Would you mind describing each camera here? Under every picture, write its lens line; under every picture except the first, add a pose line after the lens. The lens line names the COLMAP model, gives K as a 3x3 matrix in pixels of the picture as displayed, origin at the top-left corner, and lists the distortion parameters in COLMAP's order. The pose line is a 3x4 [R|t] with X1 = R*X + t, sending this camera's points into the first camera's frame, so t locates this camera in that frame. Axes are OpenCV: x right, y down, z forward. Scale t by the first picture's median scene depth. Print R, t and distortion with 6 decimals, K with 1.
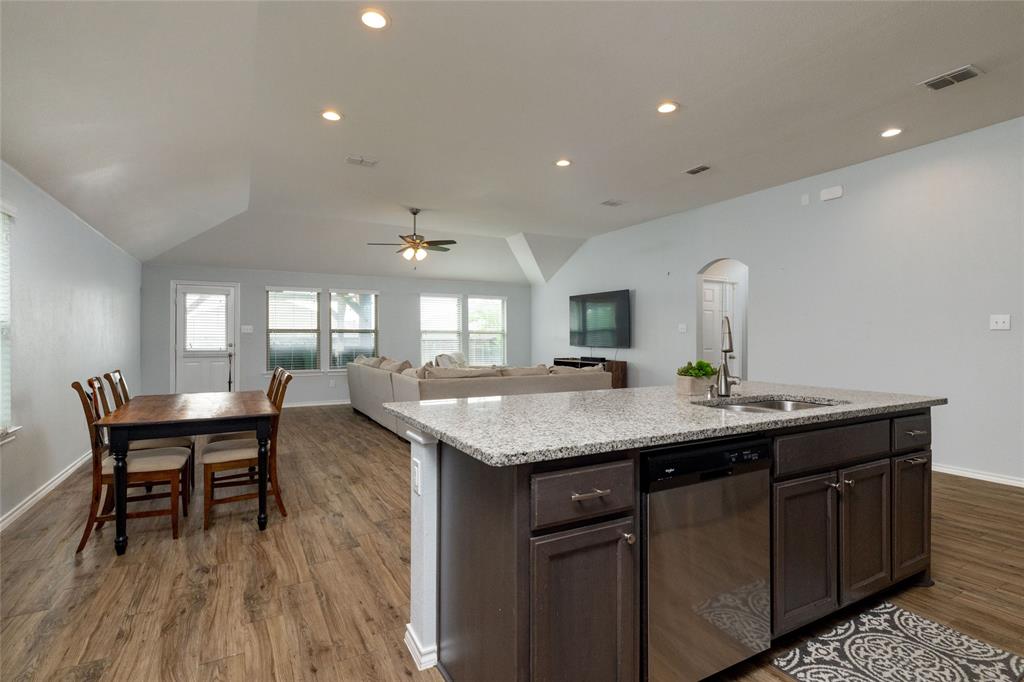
lens RADIAL K [[491.6, 0, 509.2], [0, 491.6, 341.1], [0, 0, 1]] dist [0.001477, 0.000313]
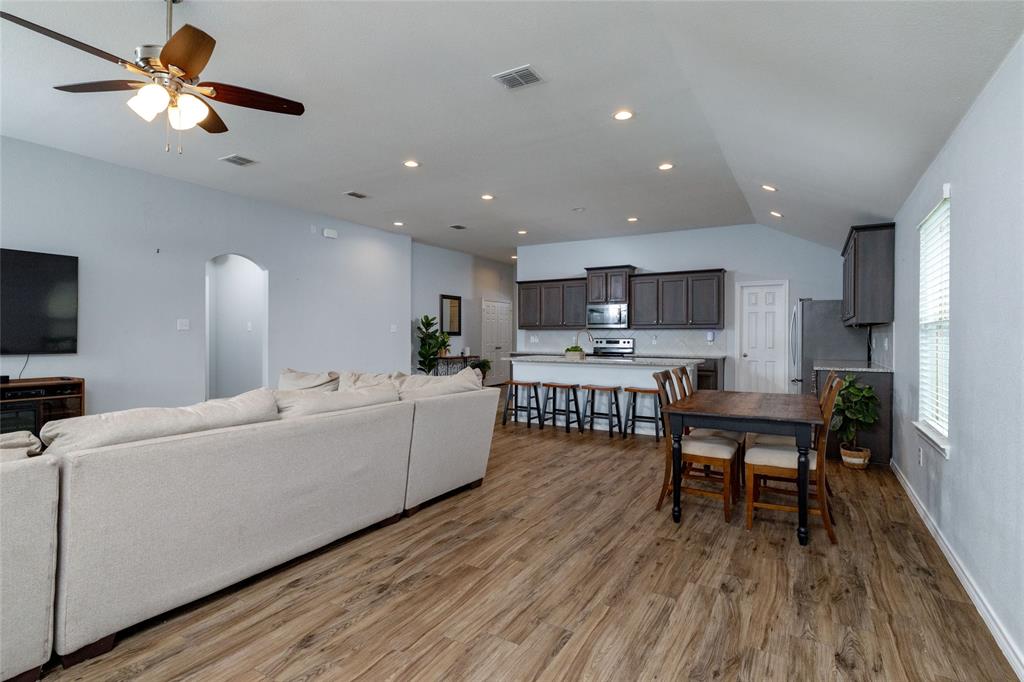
lens RADIAL K [[502.0, 0, 512.0], [0, 502.0, 341.0], [0, 0, 1]] dist [0.002204, 0.001139]
pose [[-0.507284, -0.010875, 0.861710, -0.640749], [0.004652, 0.999871, 0.015357, -0.009819], [-0.861766, 0.011799, -0.507168, 0.972833]]
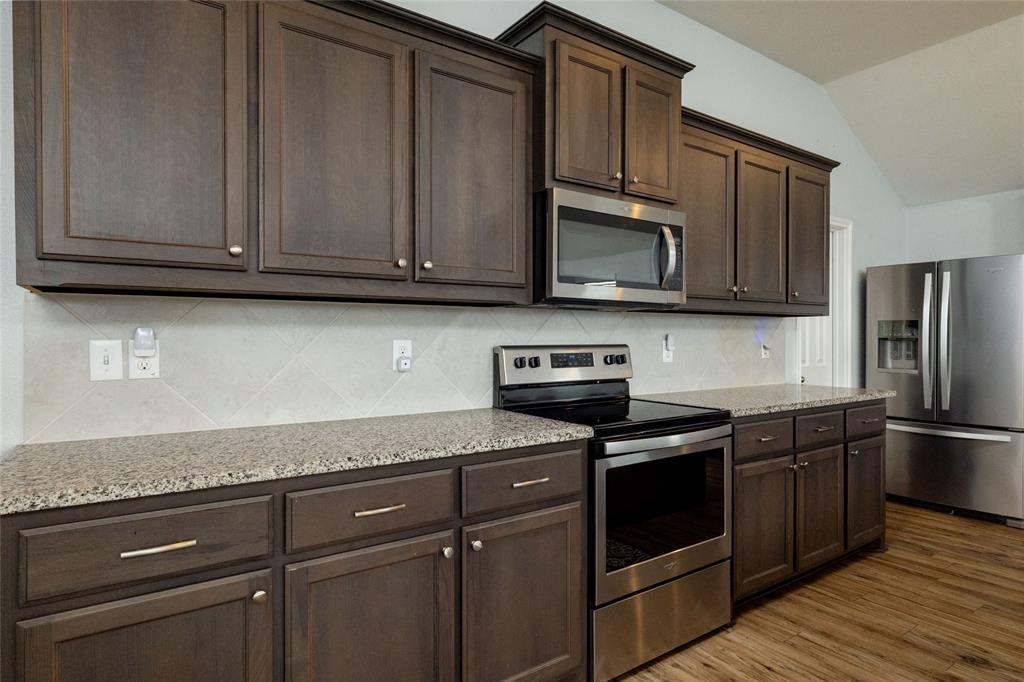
lens RADIAL K [[558.8, 0, 531.3], [0, 558.8, 339.8], [0, 0, 1]] dist [0.003811, 0.001473]
pose [[-0.992830, 0.000012, -0.119539, 0.417662], [-0.001632, 0.999905, 0.013653, -0.004380], [0.119528, 0.013750, -0.992736, 0.448877]]
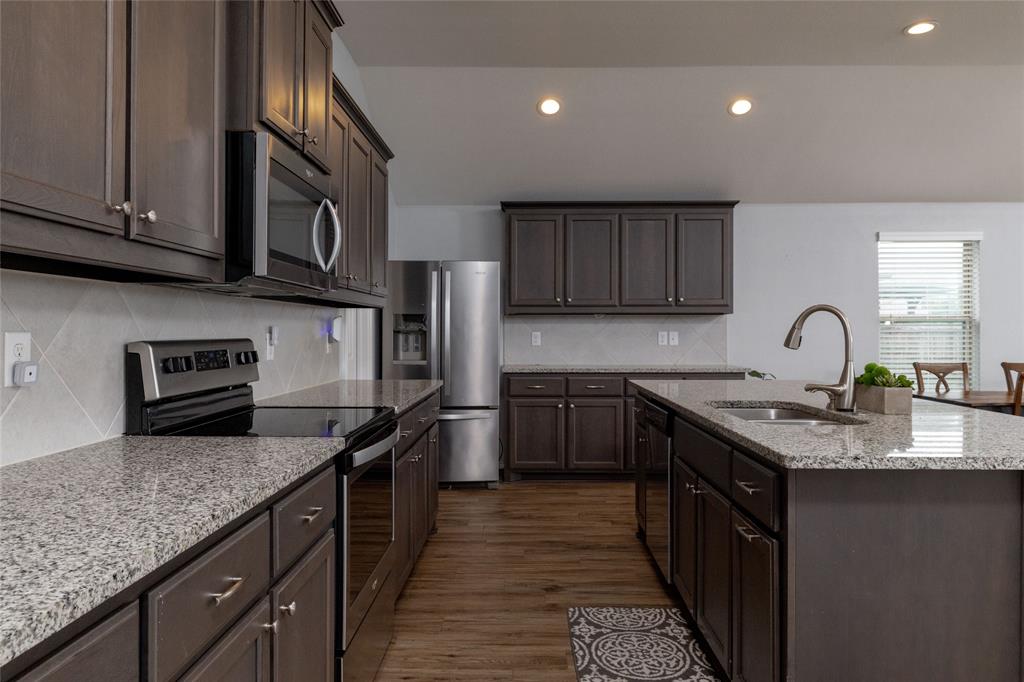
lens RADIAL K [[682.4, 0, 513.4], [0, 682.4, 329.8], [0, 0, 1]] dist [0.004497, -0.002908]
pose [[-0.495432, -0.001894, -0.868645, 0.563223], [-0.008631, 0.999959, 0.002743, -0.002847], [0.868604, 0.008856, -0.495428, 0.379167]]
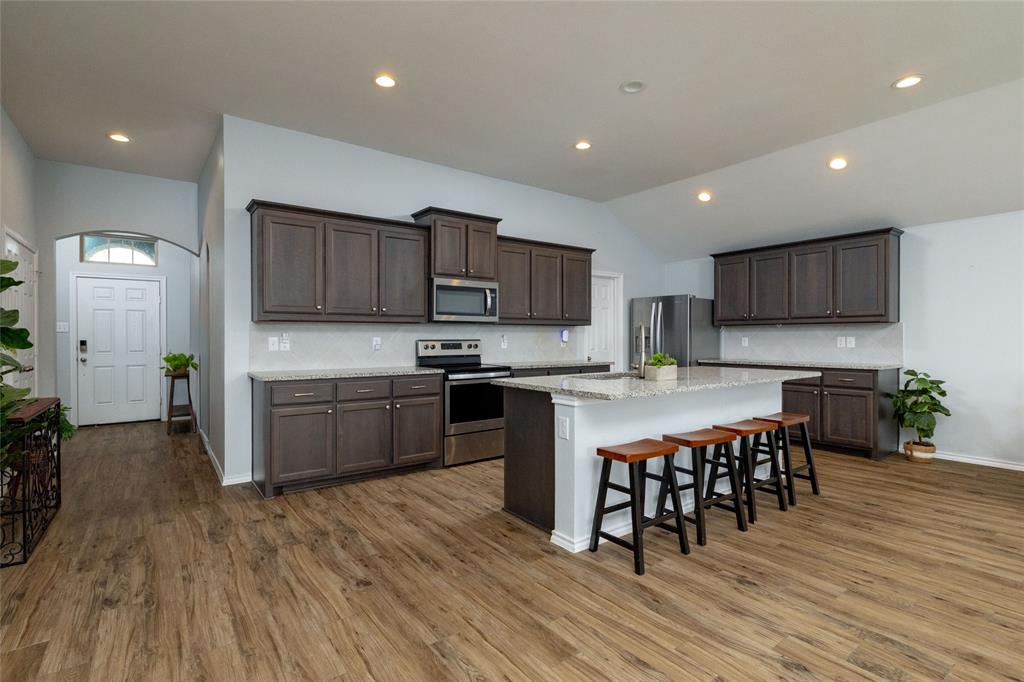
lens RADIAL K [[486.1, 0, 512.0], [0, 486.1, 341.0], [0, 0, 1]] dist [-0.001166, 0.000423]
pose [[-0.990926, 0.002178, -0.134390, 0.354984], [-0.000034, 0.999865, 0.016460, -0.005944], [0.134407, 0.016315, -0.990792, 0.825139]]
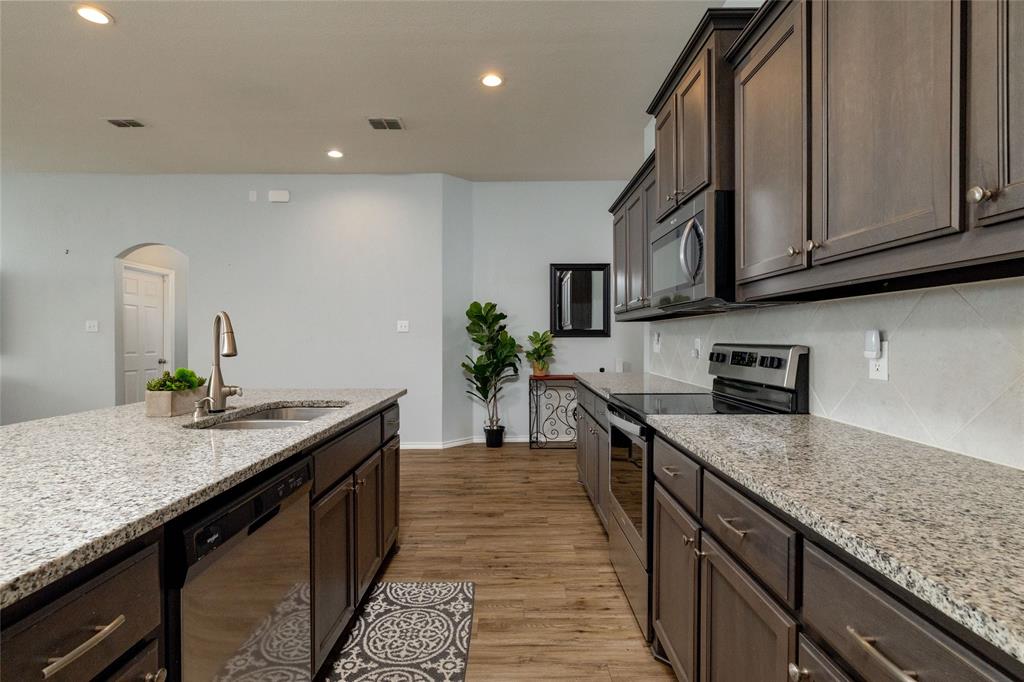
lens RADIAL K [[496.6, 0, 510.5], [0, 496.6, 344.8], [0, 0, 1]] dist [0.002588, 0.000375]
pose [[0.482440, -0.013942, 0.875818, -0.013073], [0.009030, 0.999899, 0.010943, -0.000468], [-0.875882, 0.002629, 0.482518, 0.065261]]
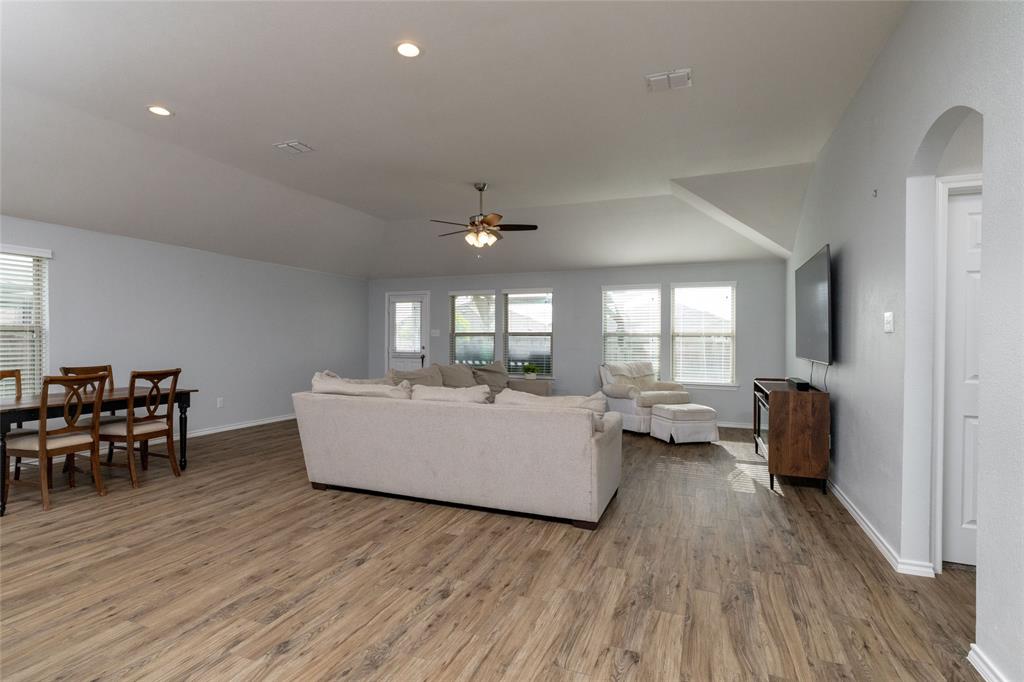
lens RADIAL K [[496.6, 0, 510.5], [0, 496.6, 344.8], [0, 0, 1]] dist [0.002588, 0.000375]
pose [[0.639977, 0.009971, -0.768329, 0.472932], [-0.010409, 0.999937, 0.004307, -0.006076], [0.768324, 0.005241, 0.640040, 0.512998]]
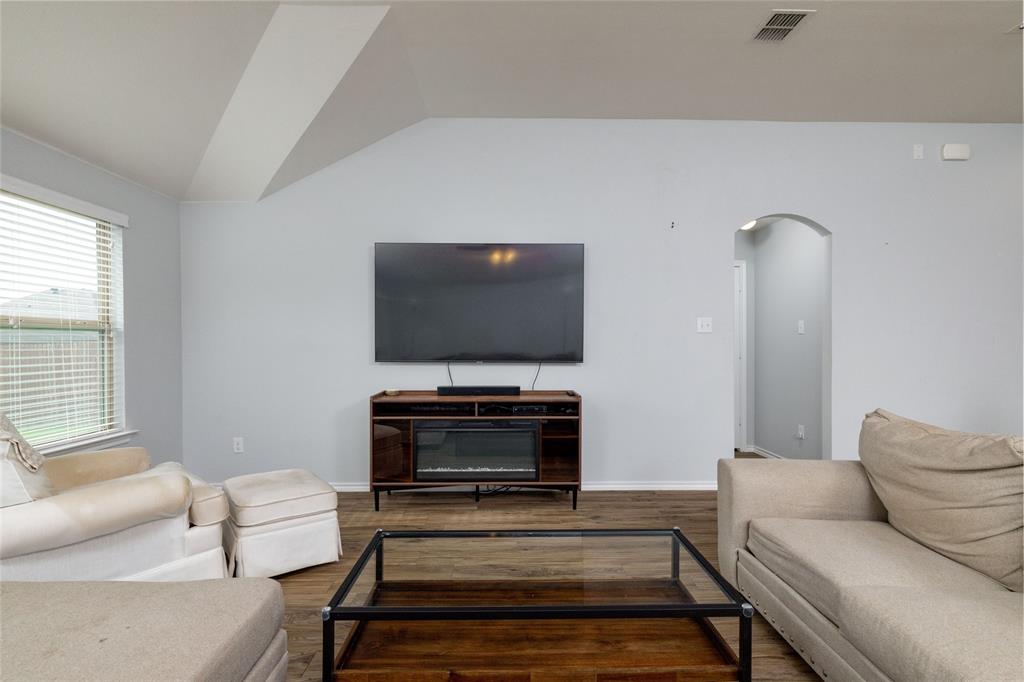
lens RADIAL K [[502.0, 0, 512.0], [0, 502.0, 341.0], [0, 0, 1]] dist [0.002204, 0.001139]
pose [[0.458547, -0.000470, 0.888670, -0.266421], [0.007931, 0.999962, -0.003564, -0.008008], [-0.888635, 0.008682, 0.458533, 0.950270]]
